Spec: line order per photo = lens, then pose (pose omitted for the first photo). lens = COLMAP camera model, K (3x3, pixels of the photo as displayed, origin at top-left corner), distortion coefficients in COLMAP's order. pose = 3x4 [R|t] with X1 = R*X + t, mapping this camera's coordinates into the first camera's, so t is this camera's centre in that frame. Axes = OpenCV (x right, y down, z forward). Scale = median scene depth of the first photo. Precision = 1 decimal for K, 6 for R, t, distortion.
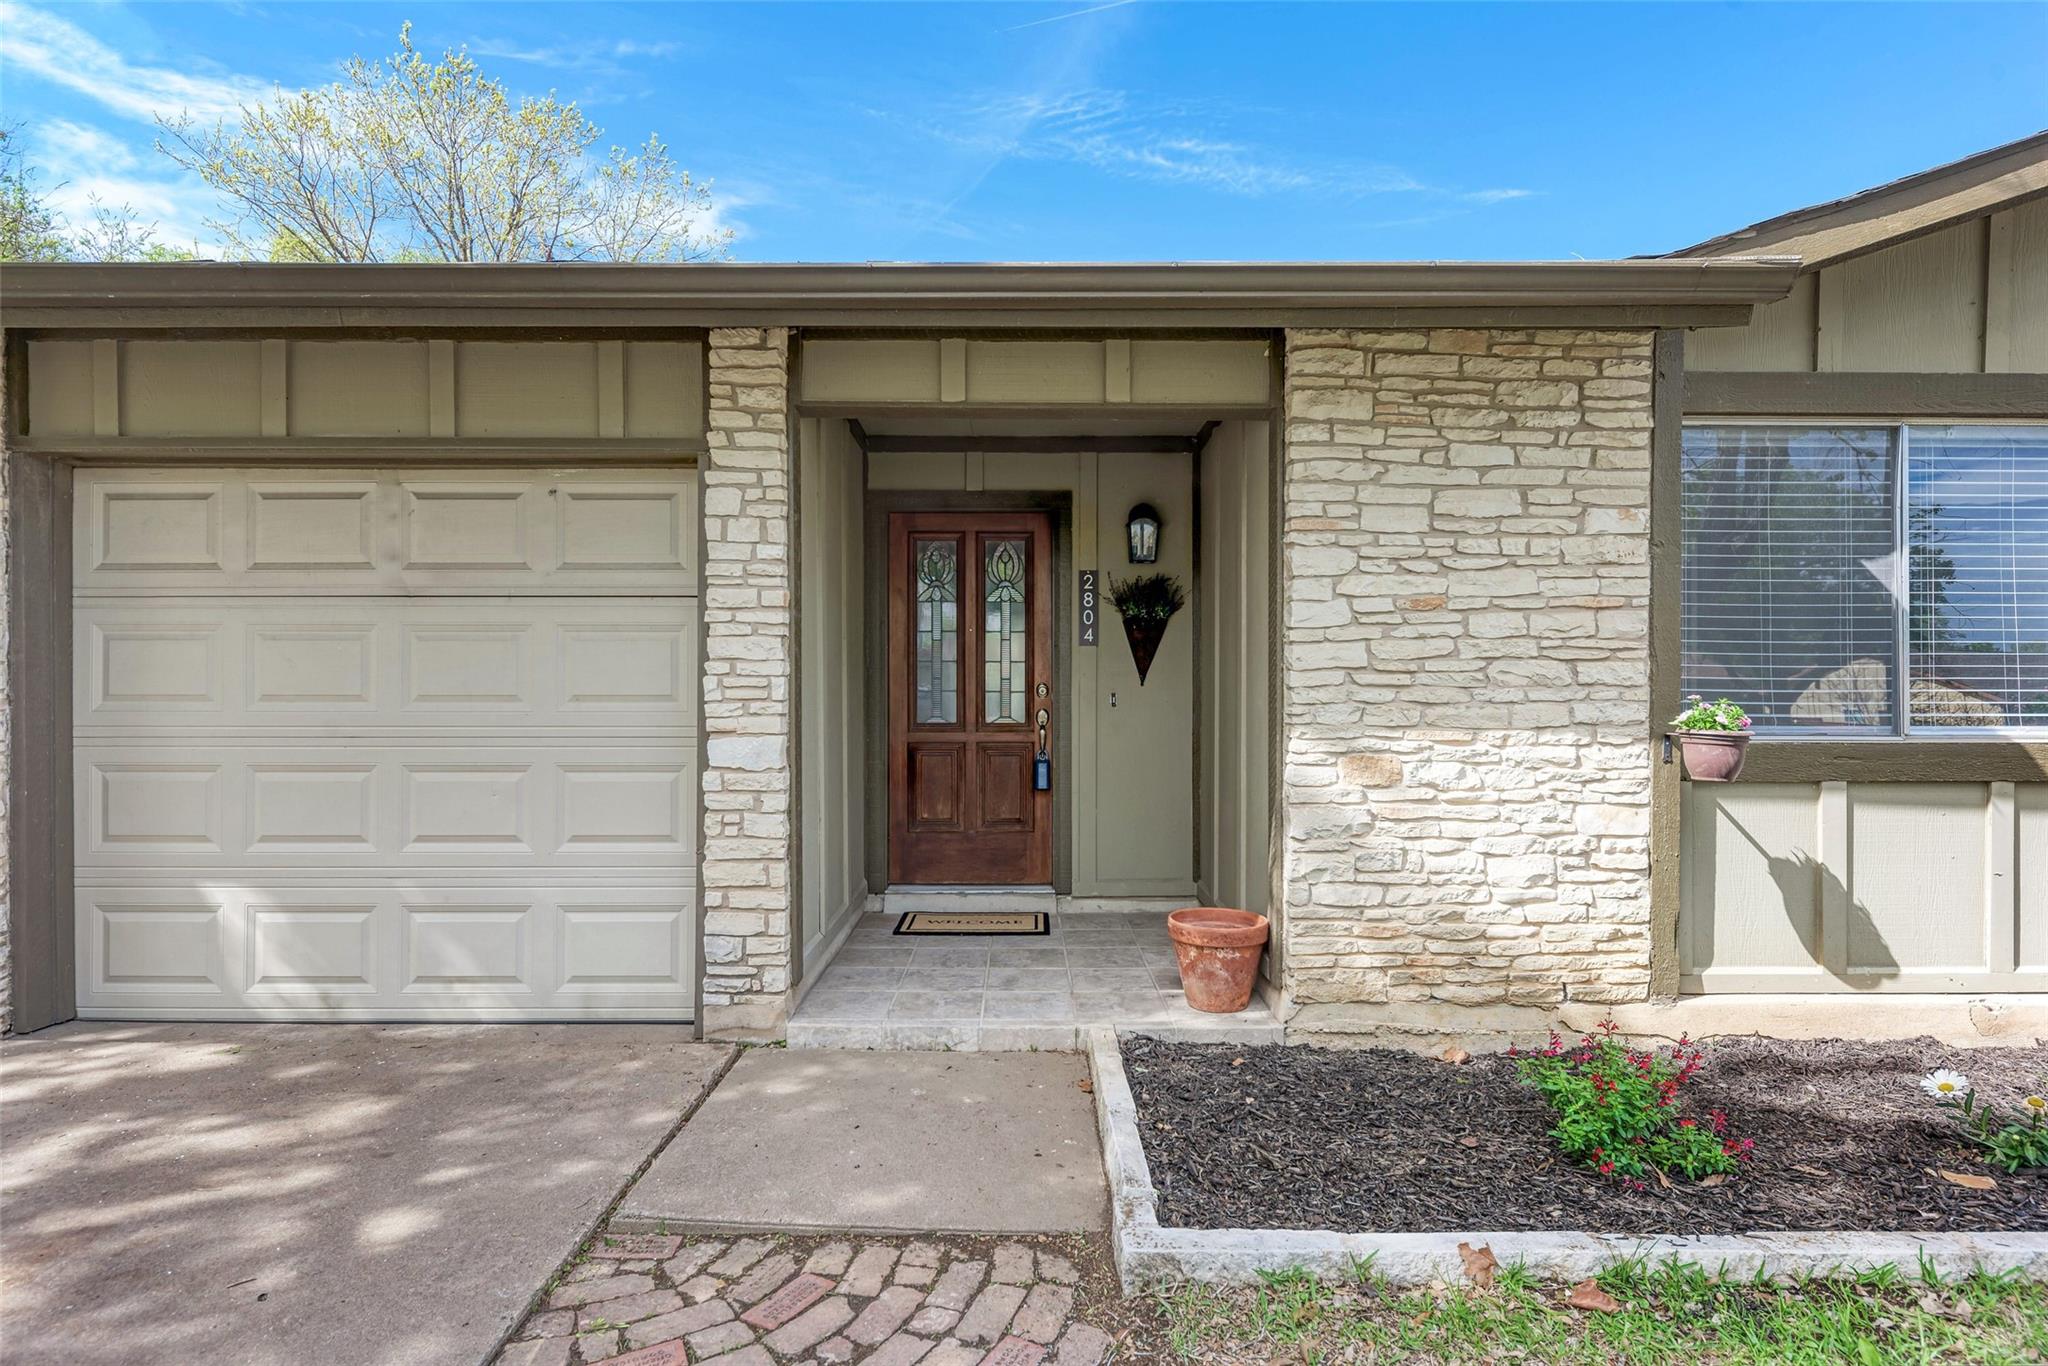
lens RADIAL K [[1050.4, 0, 1022.6], [0, 1050.4, 688.0], [0, 0, 1]] dist [0.009888, -0.000534]
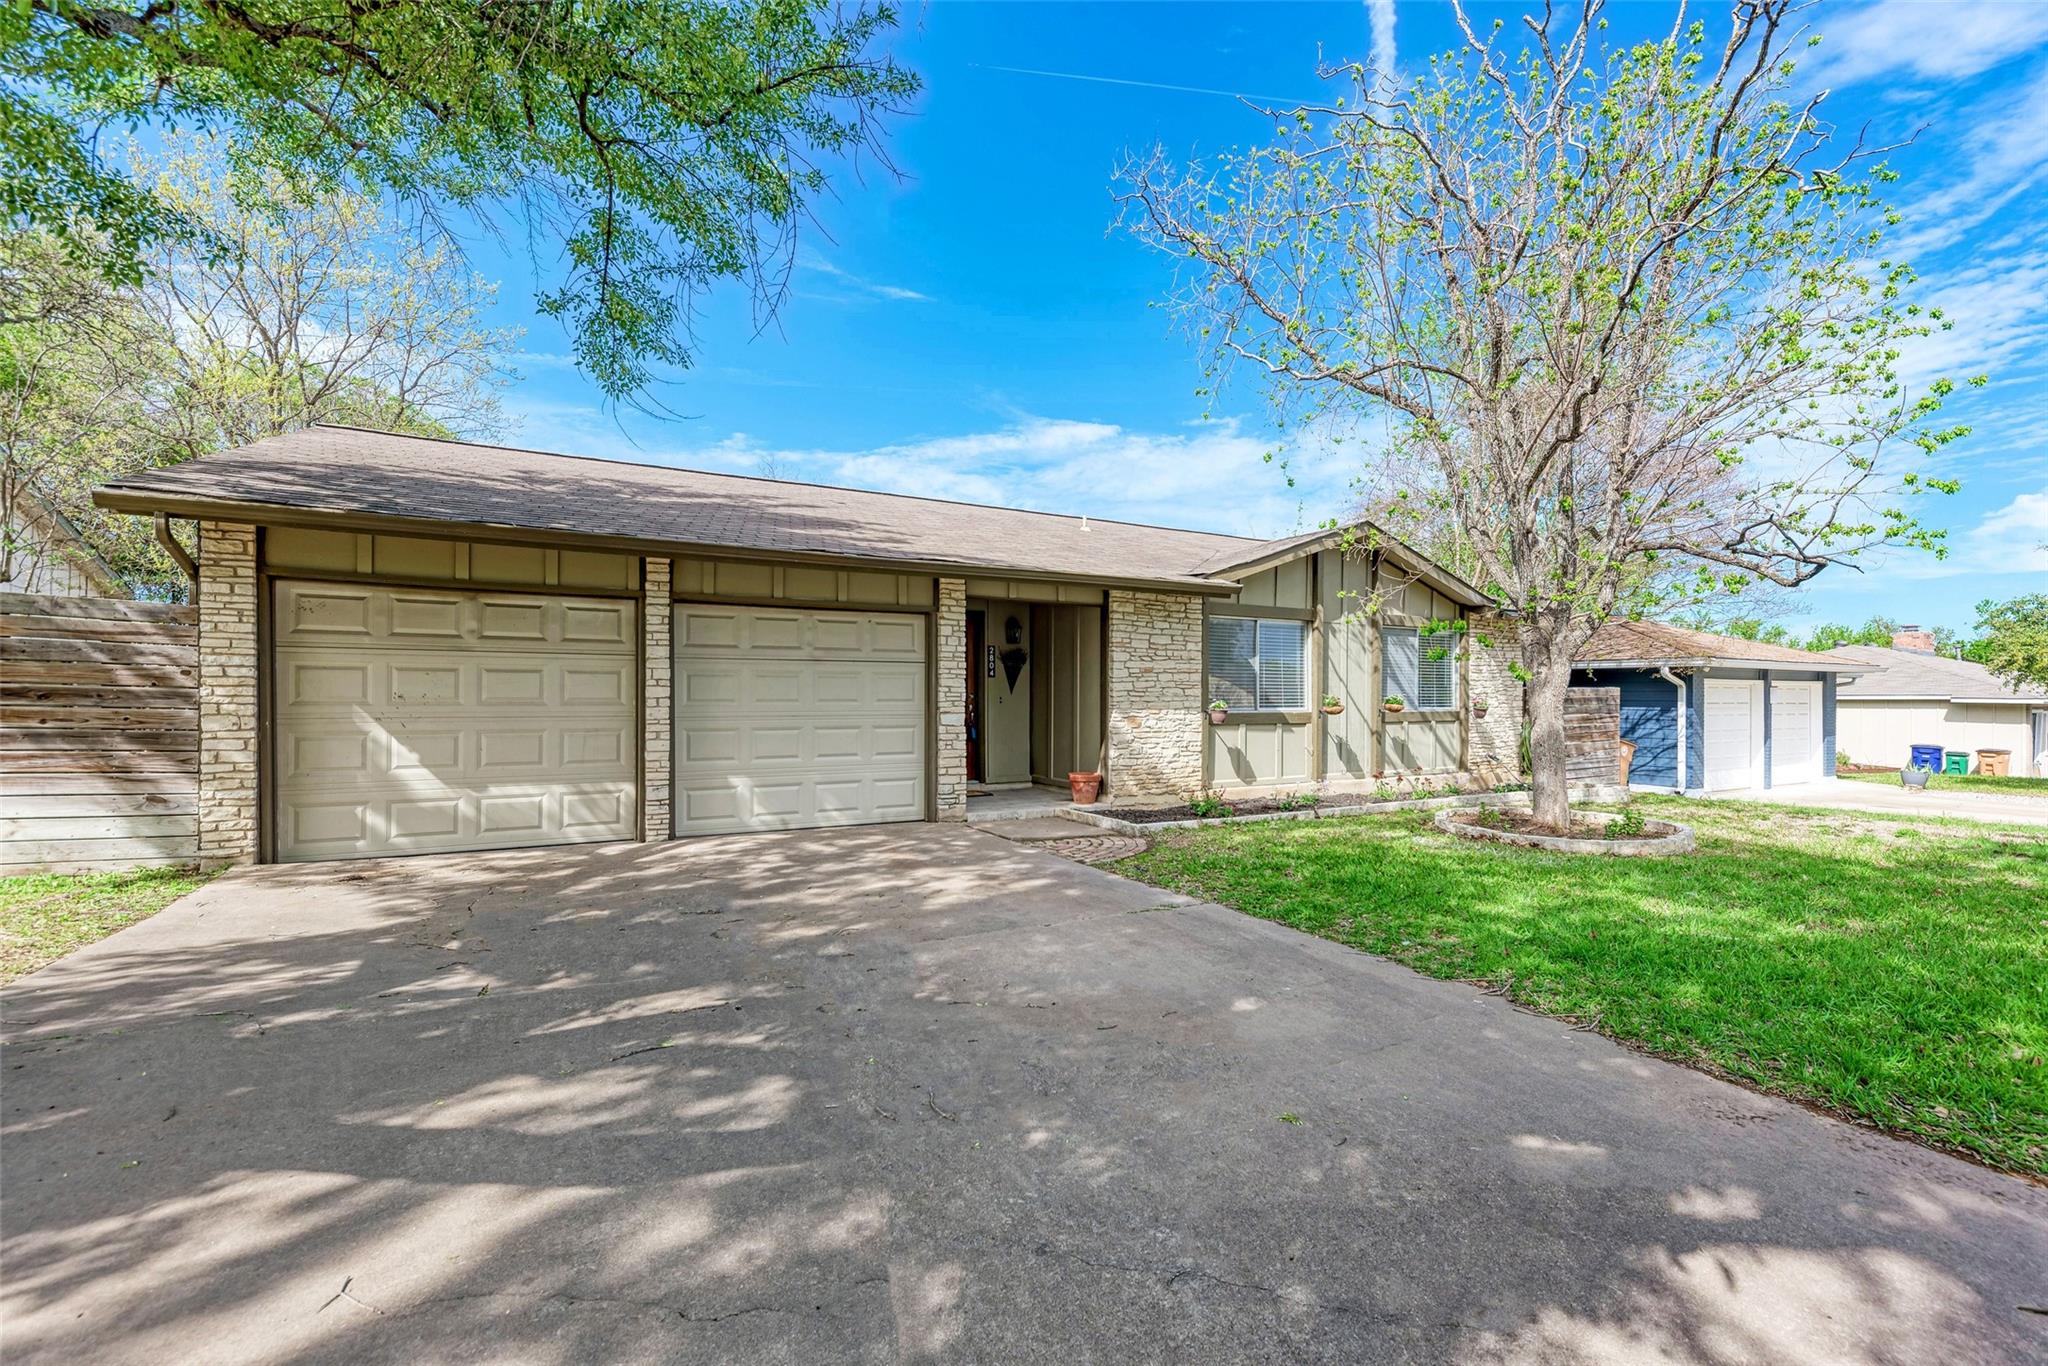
lens RADIAL K [[886.3, 0, 1025.5], [0, 886.3, 691.0], [0, 0, 1]] dist [-0.000555, -0.000006]
pose [[0.876266, 0.003134, 0.481817, -1.237095], [-0.005334, 0.999981, 0.003196, -0.024130], [-0.481798, -0.005371, 0.876266, -1.180334]]
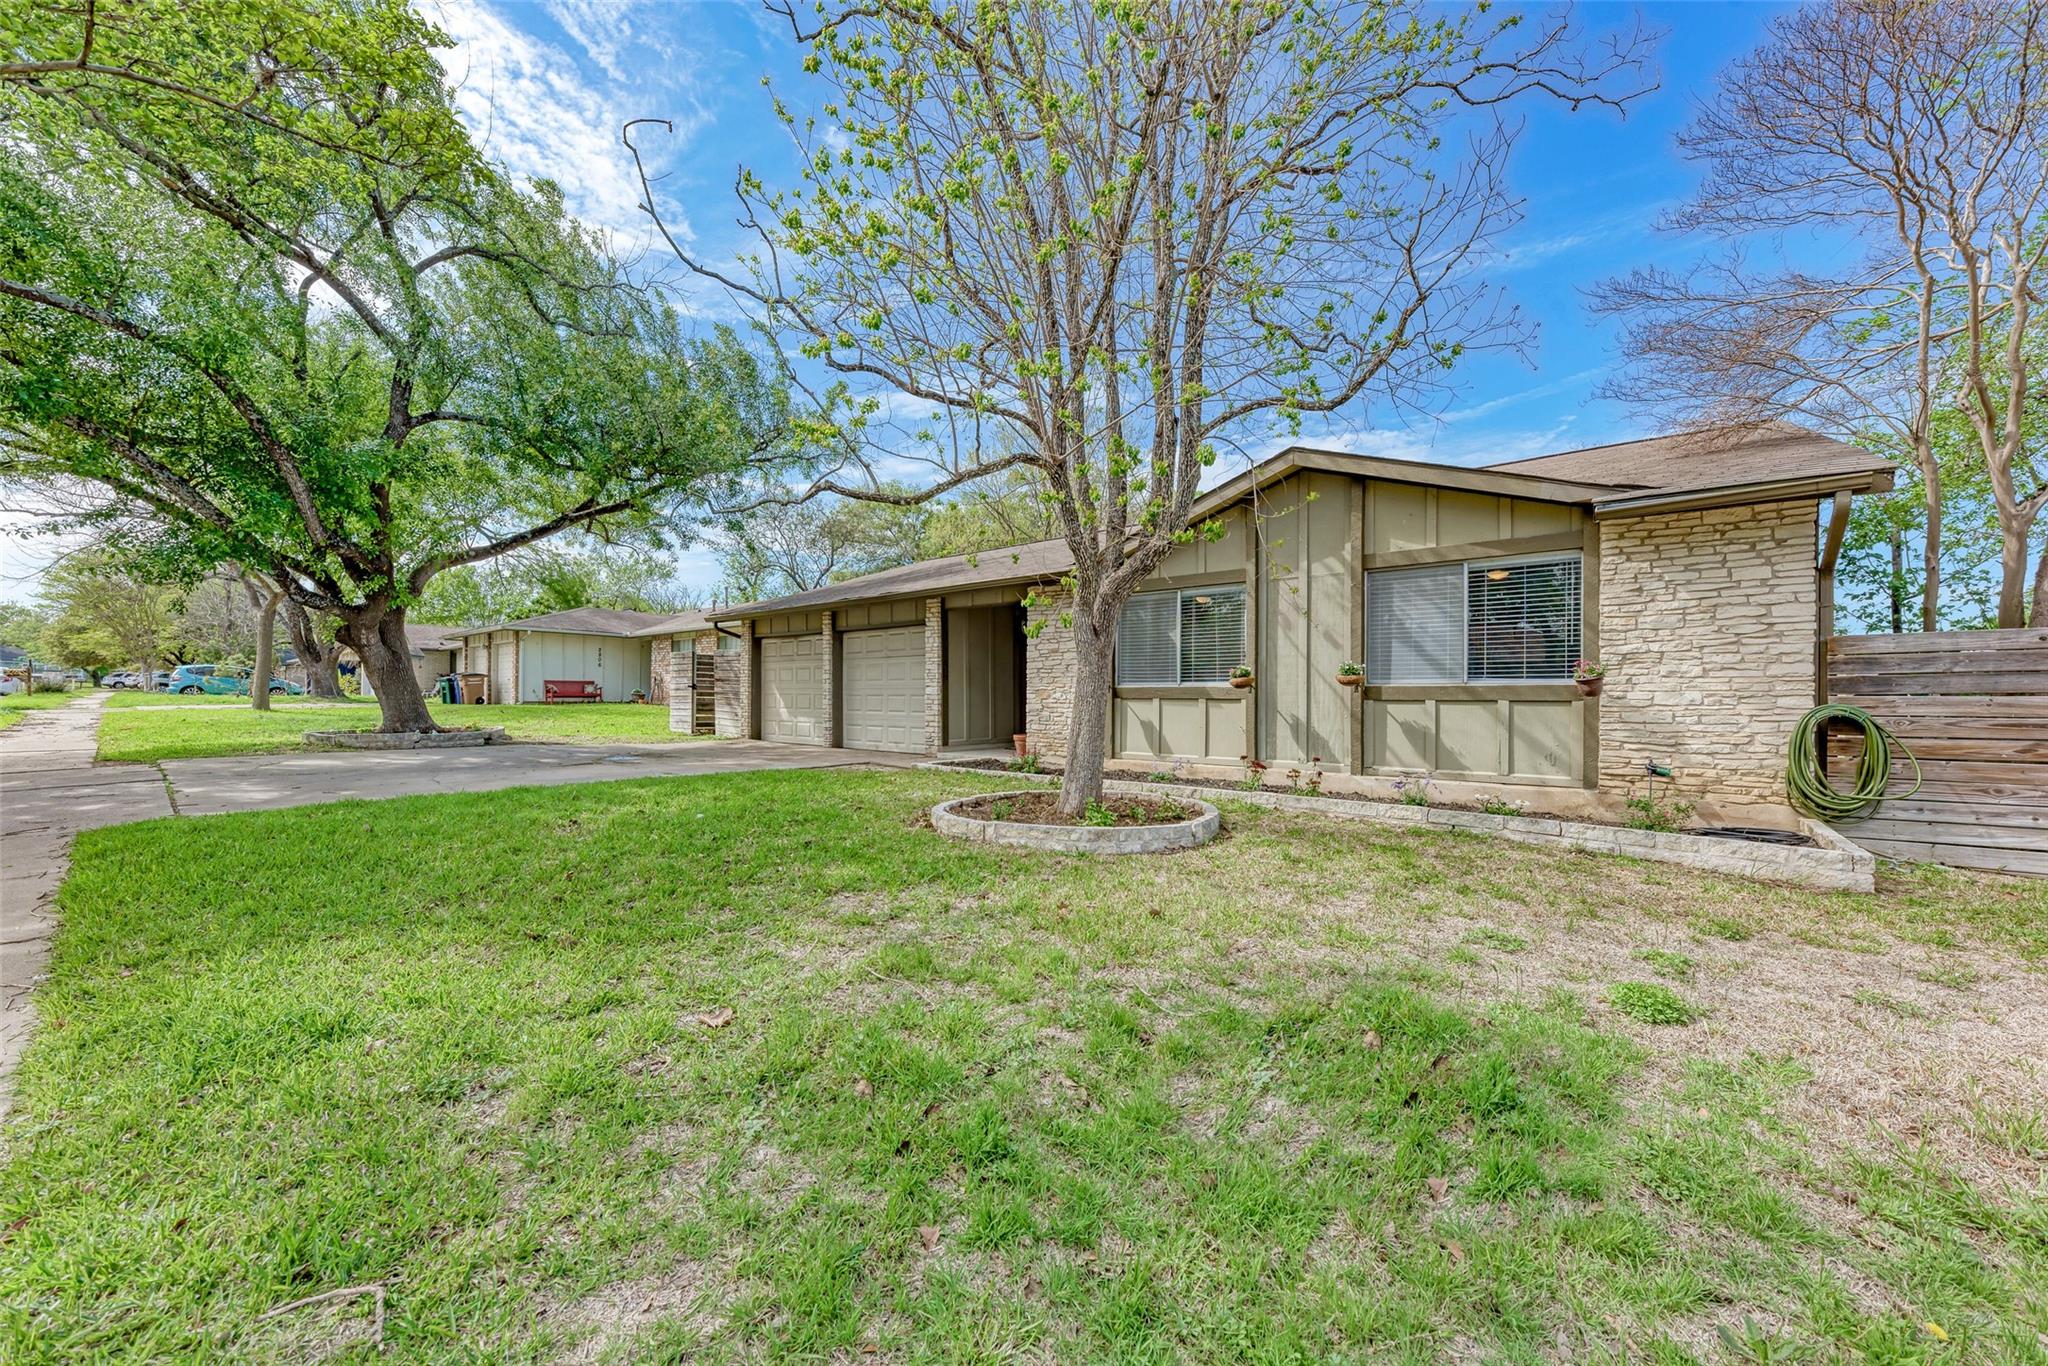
lens RADIAL K [[746.7, 0, 1023.9], [0, 746.7, 689.4], [0, 0, 1]] dist [-0.000577, -0.000705]
pose [[0.762044, -0.001365, -0.647524, 2.031260], [0.004489, 0.999985, 0.003174, 0.051002], [0.647510, -0.005325, 0.762038, -1.130063]]
